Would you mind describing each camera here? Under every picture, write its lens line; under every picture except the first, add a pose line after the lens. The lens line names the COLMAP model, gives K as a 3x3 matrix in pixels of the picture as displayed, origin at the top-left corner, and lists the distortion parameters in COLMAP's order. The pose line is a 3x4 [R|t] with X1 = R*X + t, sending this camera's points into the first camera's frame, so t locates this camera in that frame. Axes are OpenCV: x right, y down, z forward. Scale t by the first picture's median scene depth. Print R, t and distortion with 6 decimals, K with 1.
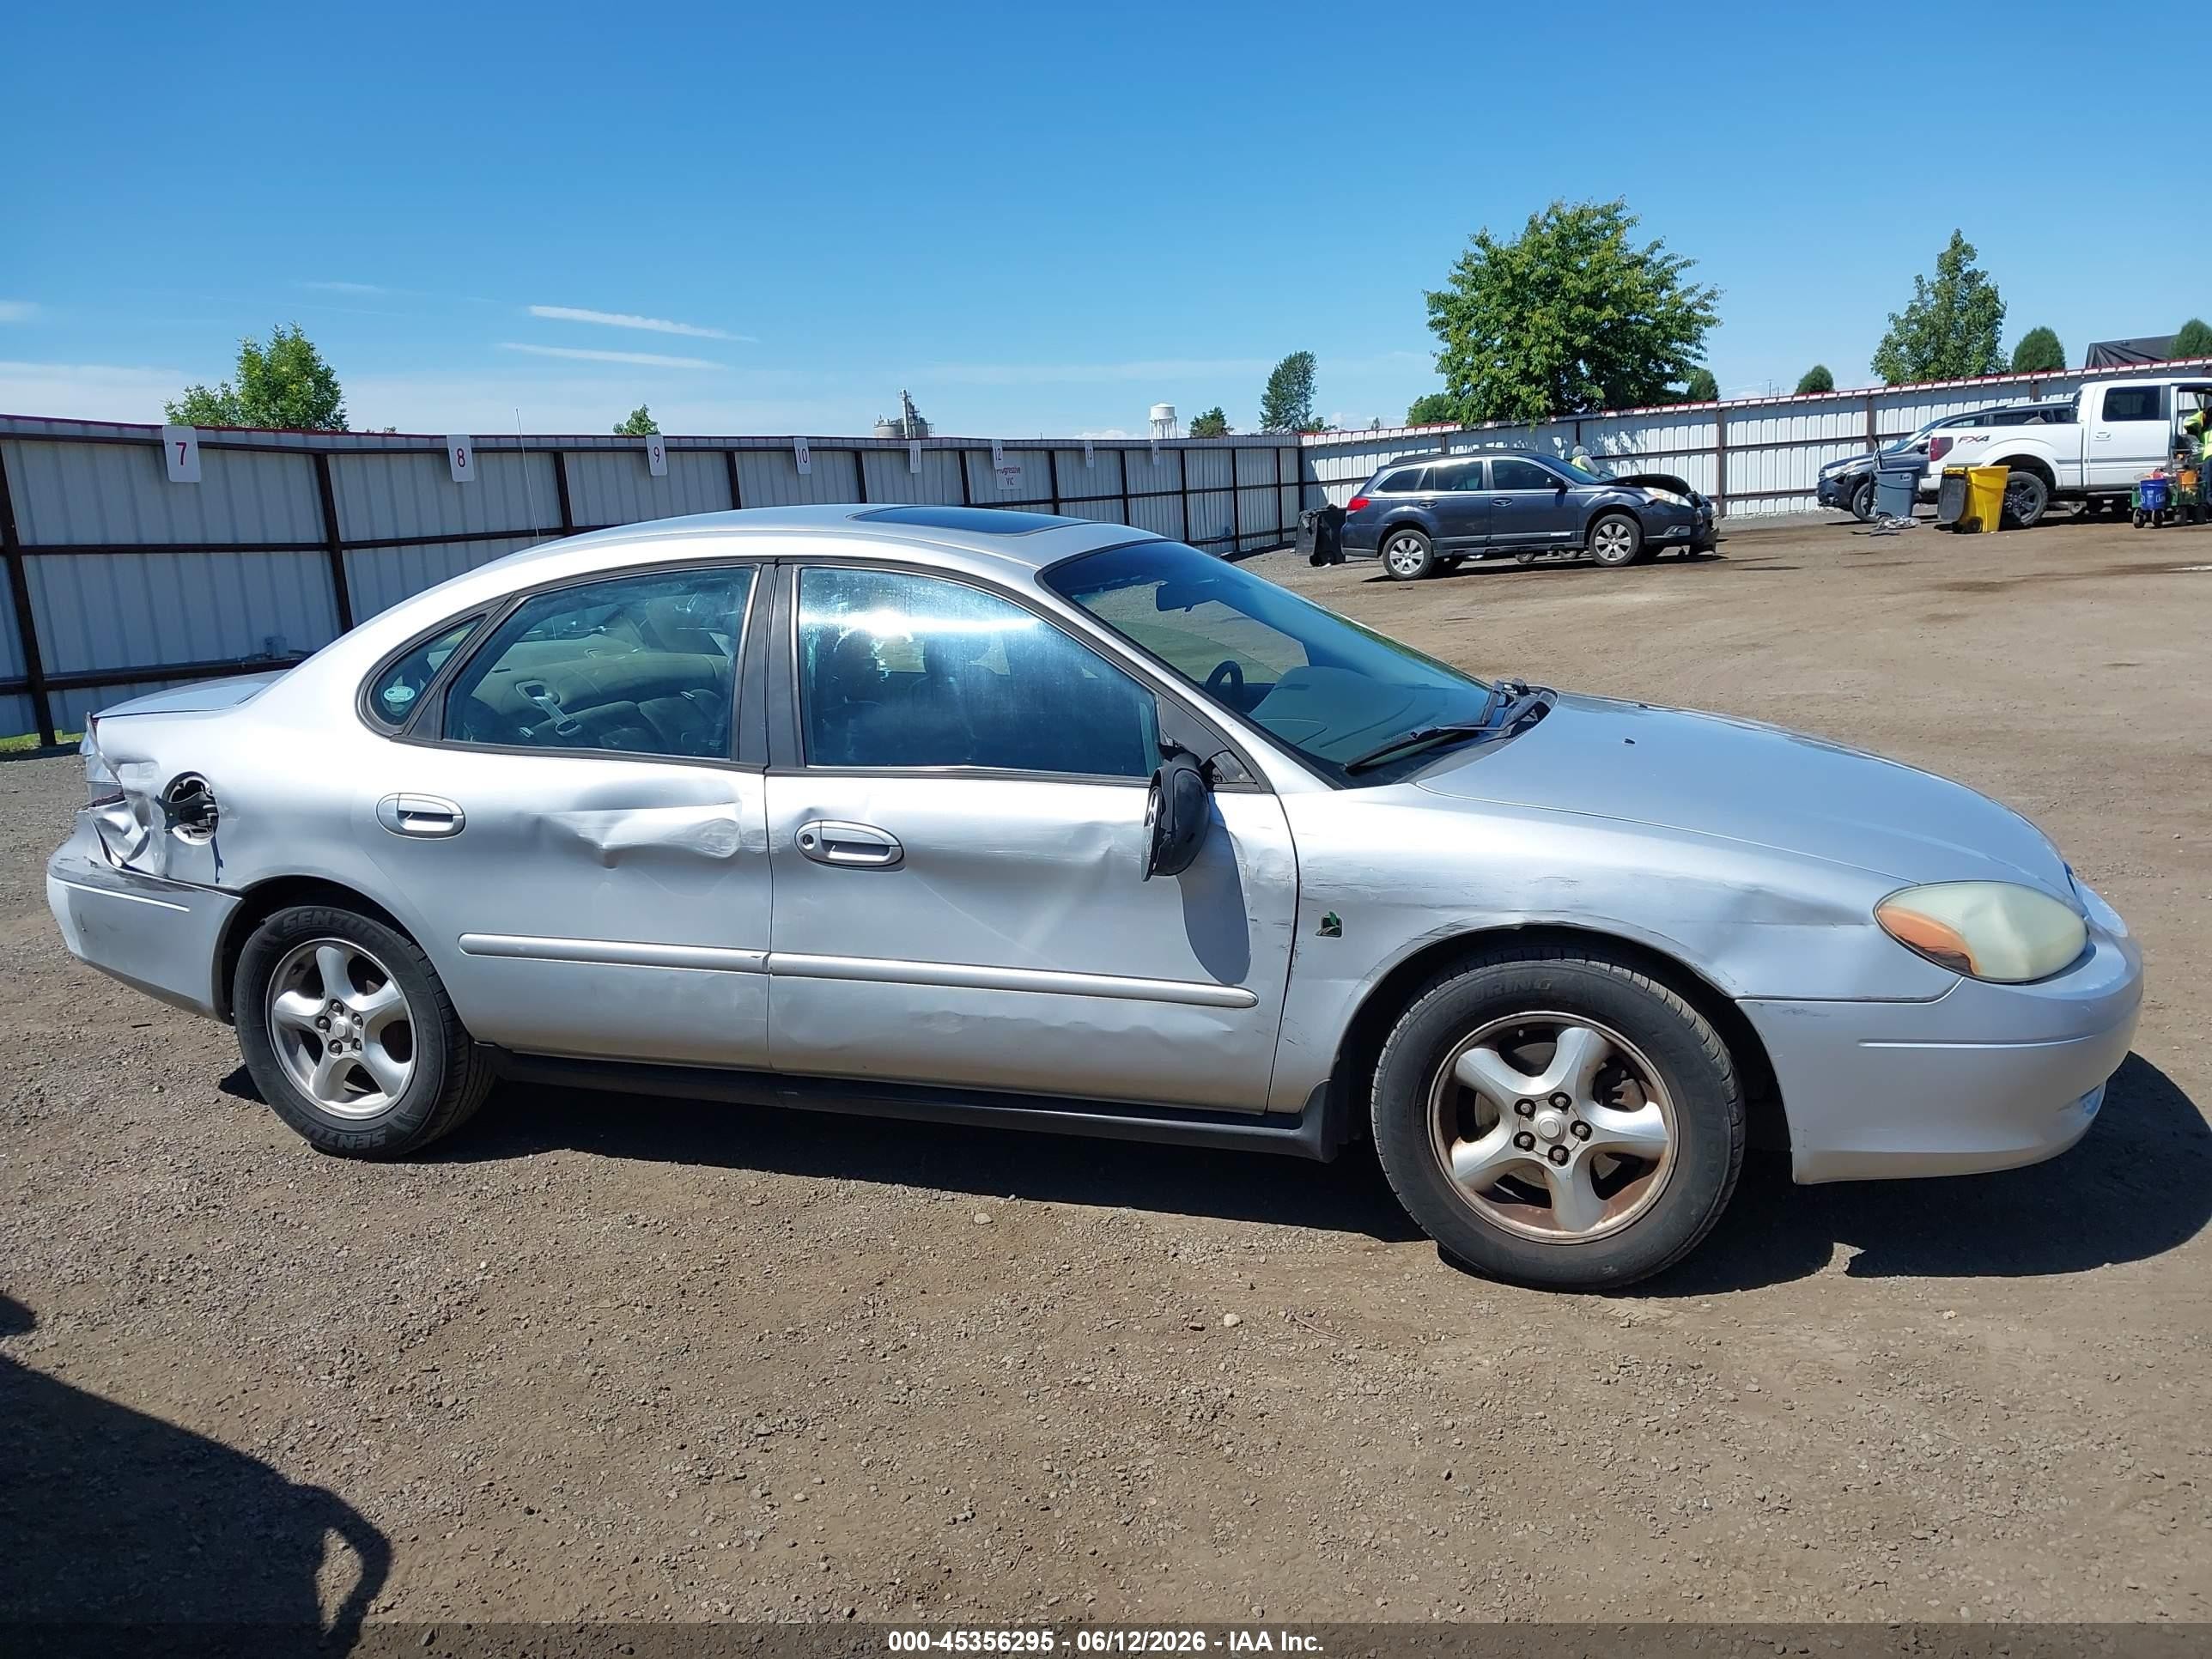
lens RADIAL K [[1723.7, 0, 1096.1], [0, 1723.7, 833.5], [0, 0, 1]] dist [-0.001015, -0.009242]
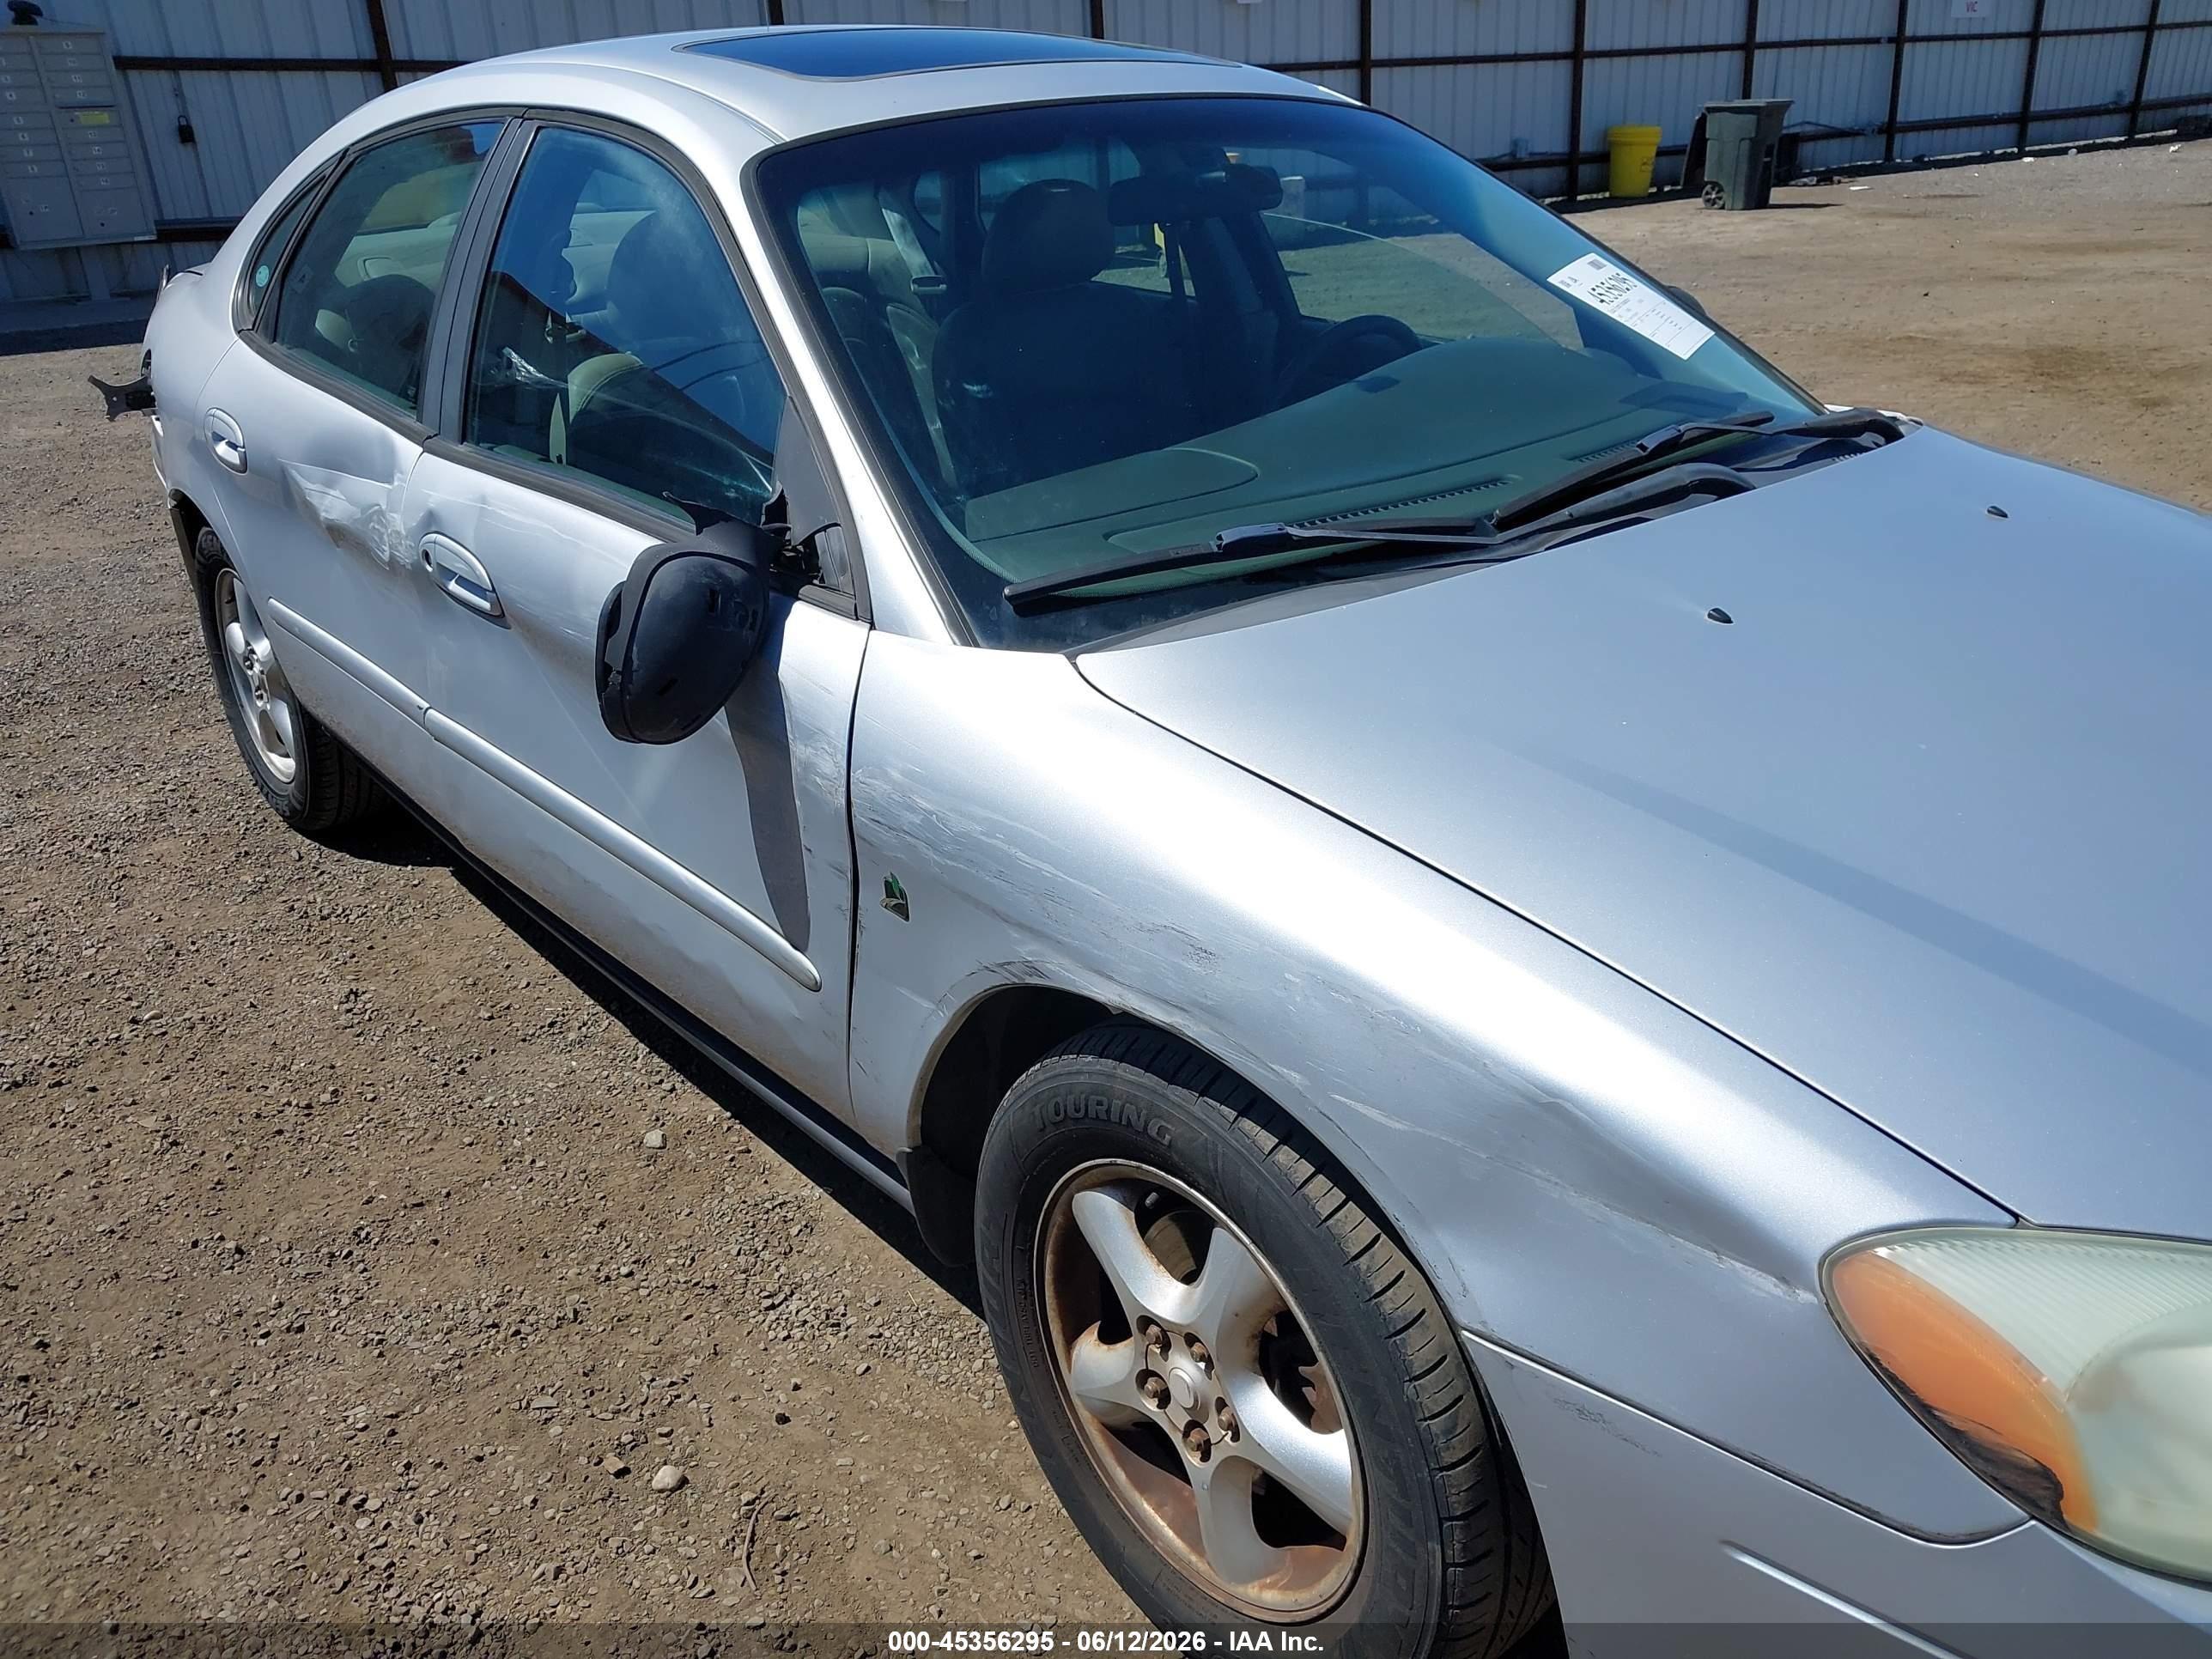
lens RADIAL K [[1733.7, 0, 1112.6], [0, 1733.7, 830.4], [0, 0, 1]] dist [0.003576, -0.000259]
pose [[0.872594, 0.225780, -0.433132, 0.061953], [-0.117668, 0.957806, 0.262223, -0.016669], [0.474061, -0.177849, 0.862343, 0.084425]]
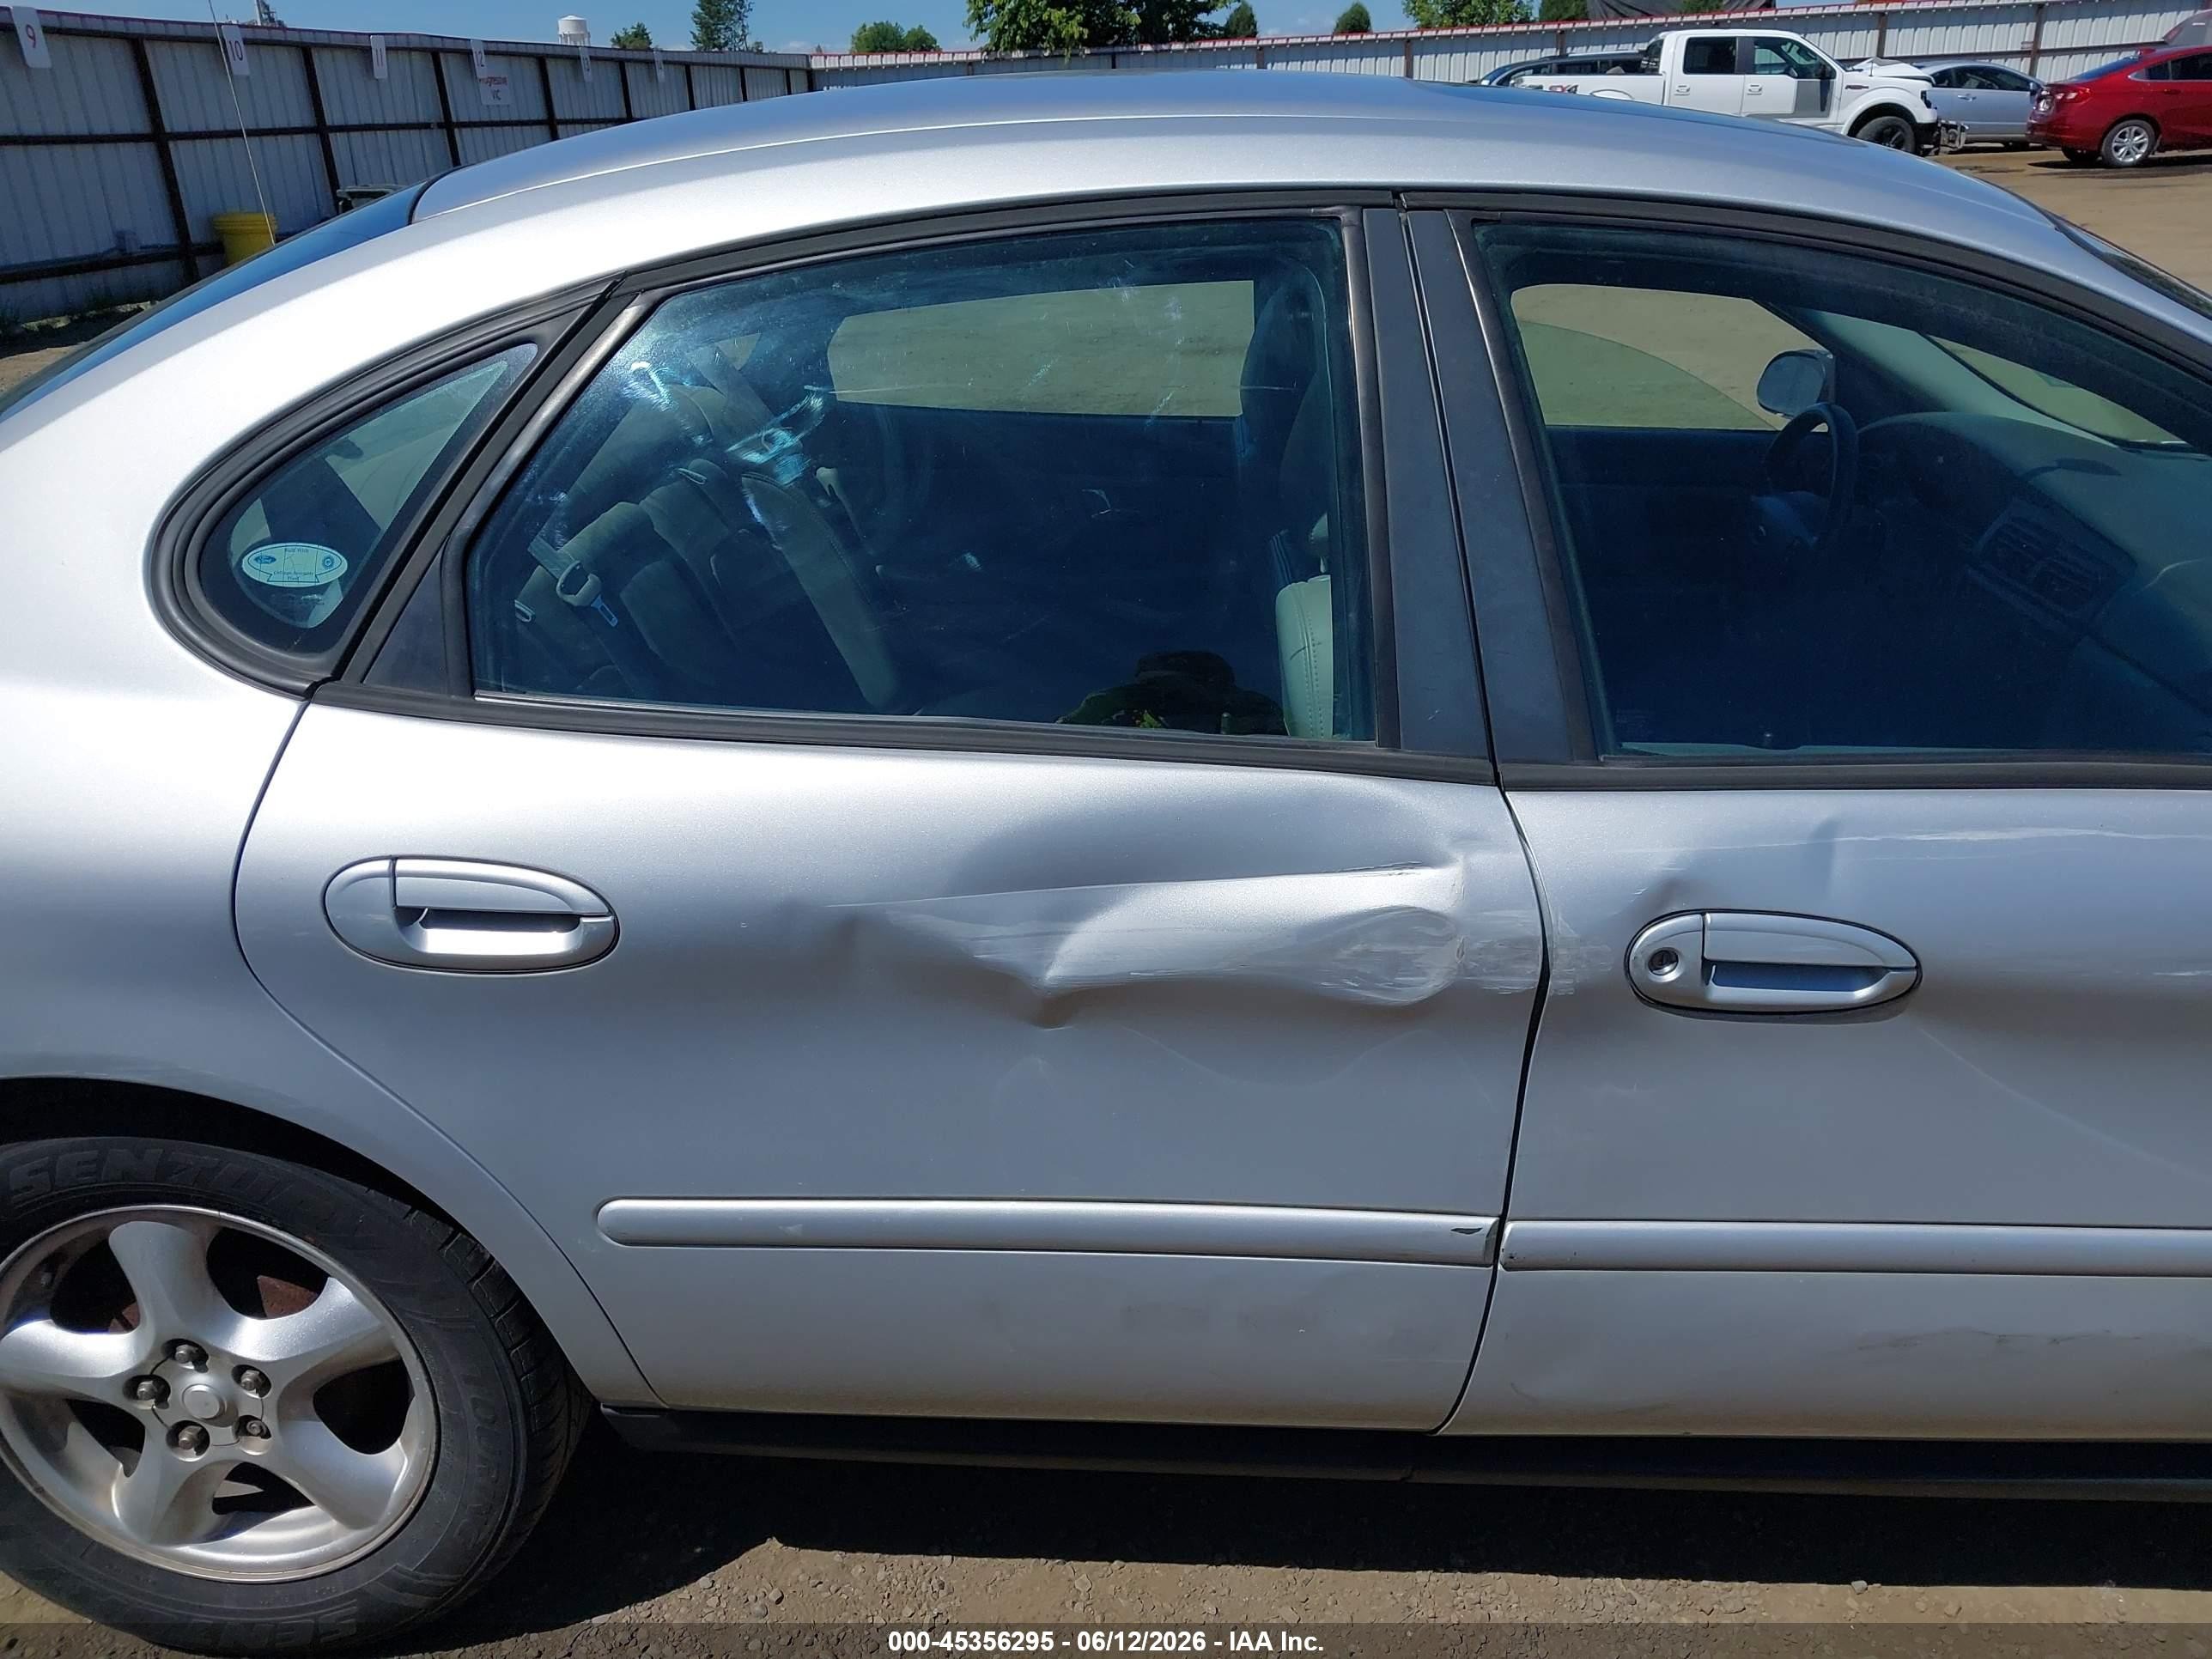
lens RADIAL K [[1707.8, 0, 1093.7], [0, 1707.8, 824.0], [0, 0, 1]] dist [0.054602, -0.072101]
pose [[0.953402, -0.081825, 0.290395, -0.065123], [0.026023, 0.981236, 0.191047, -0.016838], [-0.300579, -0.174588, 0.937641, 0.109886]]
